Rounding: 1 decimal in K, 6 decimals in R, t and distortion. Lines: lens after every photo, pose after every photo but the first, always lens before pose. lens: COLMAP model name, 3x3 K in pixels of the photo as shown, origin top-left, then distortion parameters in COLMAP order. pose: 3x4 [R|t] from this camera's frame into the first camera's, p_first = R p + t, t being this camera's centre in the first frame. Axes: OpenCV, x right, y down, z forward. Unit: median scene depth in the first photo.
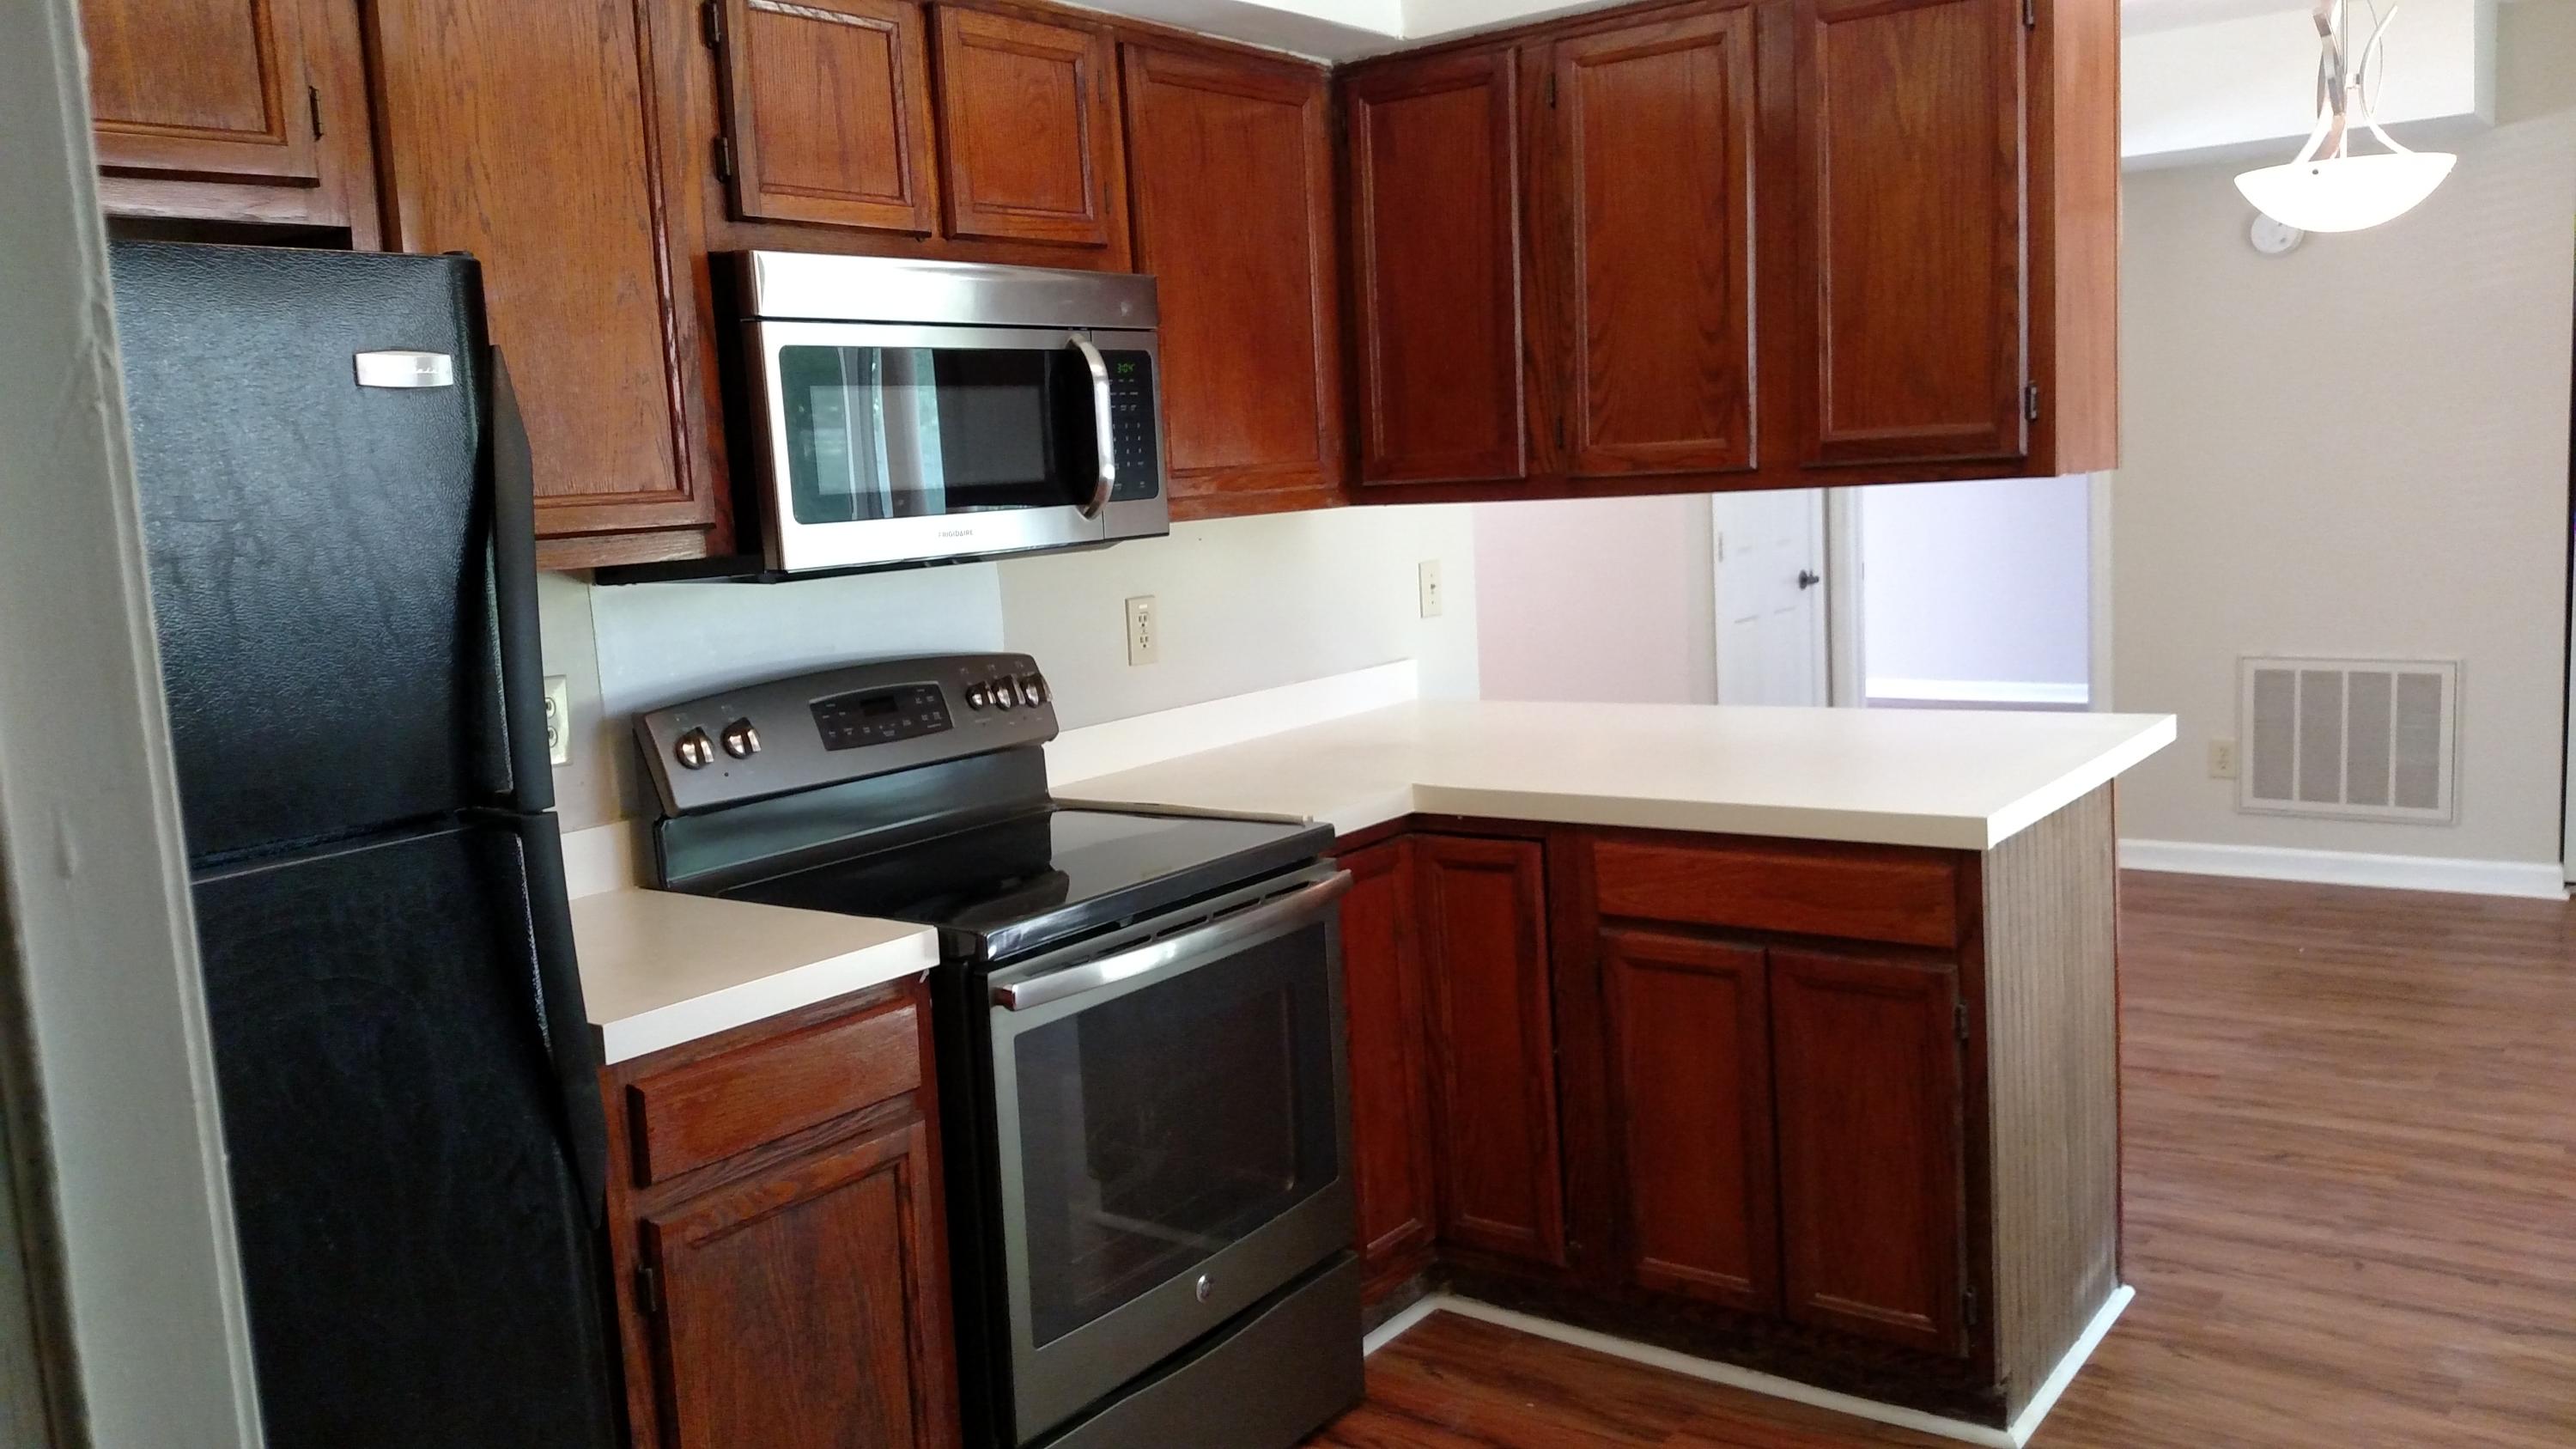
lens RADIAL K [[2049.1, 0, 1223.8], [0, 2049.1, 708.6], [0, 0, 1]] dist [0.082781, -0.121522]
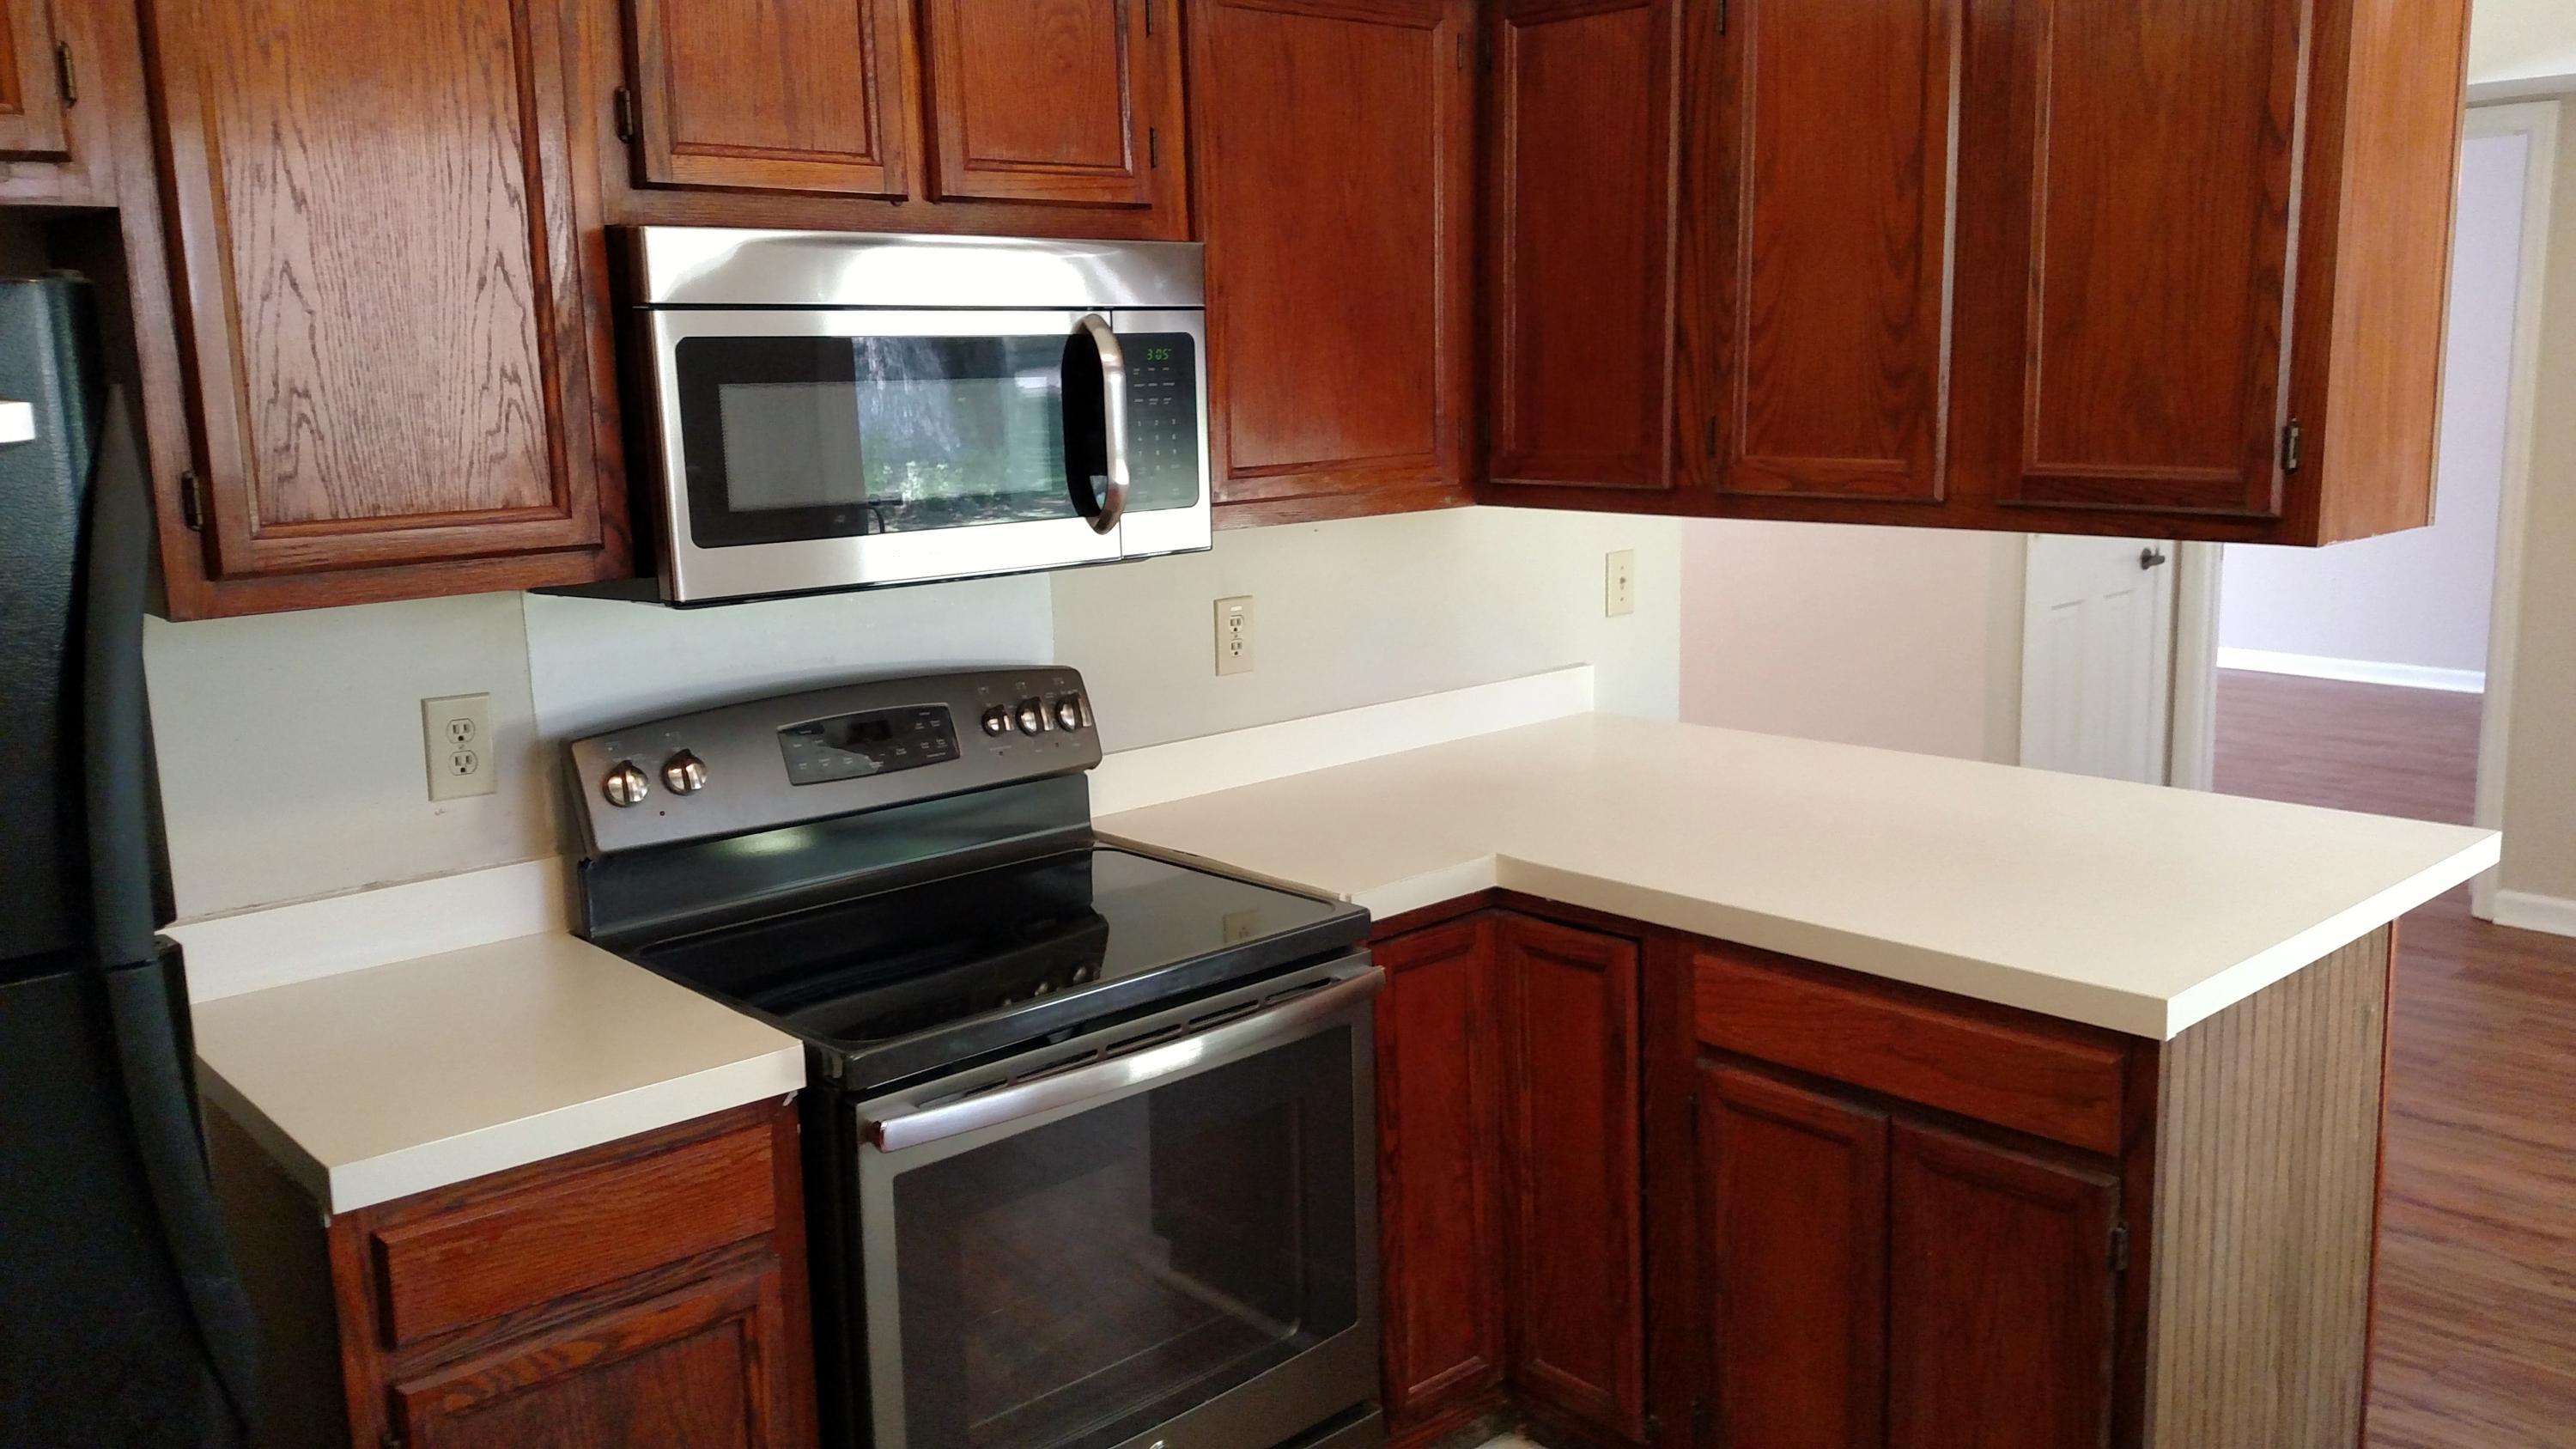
lens RADIAL K [[2049.1, 0, 1255.3], [0, 2049.1, 690.6], [0, 0, 1]] dist [0.082781, -0.121522]
pose [[0.982242, 0.062166, -0.177021, 0.149167], [-0.052544, 0.996901, 0.058540, -0.079062], [0.180112, -0.048199, 0.982465, 0.170211]]
